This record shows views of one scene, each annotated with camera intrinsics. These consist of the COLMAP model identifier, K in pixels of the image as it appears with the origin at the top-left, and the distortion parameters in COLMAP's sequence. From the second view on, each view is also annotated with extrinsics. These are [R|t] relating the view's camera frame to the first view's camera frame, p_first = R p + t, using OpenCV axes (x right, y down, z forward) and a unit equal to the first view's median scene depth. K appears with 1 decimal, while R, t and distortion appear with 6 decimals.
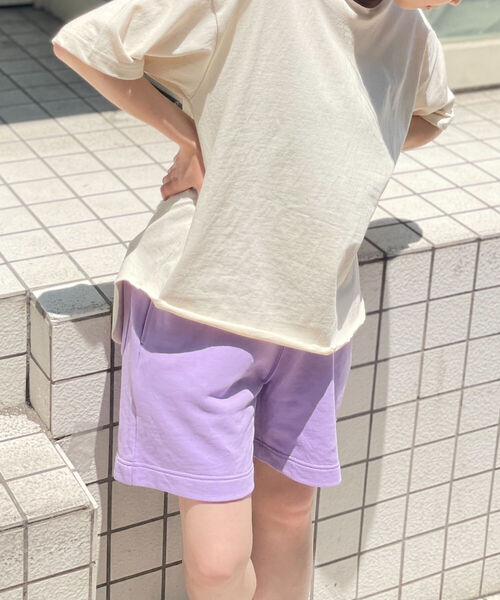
lens RADIAL K [[1317.2, 0, 249.7], [0, 1317.2, 181.7], [0, 0, 1]] dist [0.241813, -0.630065]
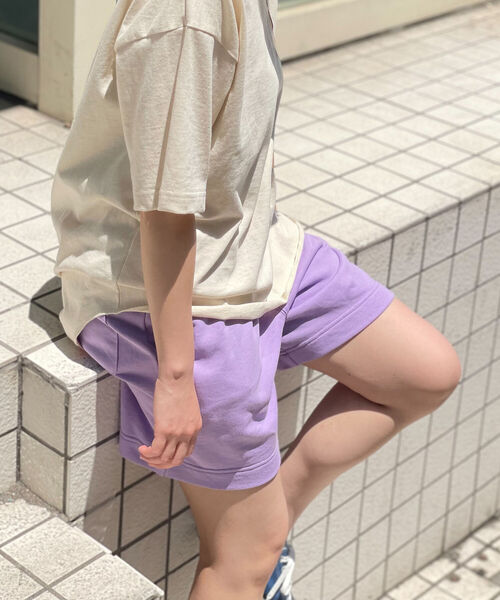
lens RADIAL K [[1317.2, 0, 249.7], [0, 1317.2, 181.7], [0, 0, 1]] dist [0.241813, -0.630065]
pose [[0.939550, -0.122622, 0.319703, -0.283989], [0.107722, 0.992122, 0.063952, -0.065719], [-0.325026, -0.025647, 0.945357, 0.153766]]
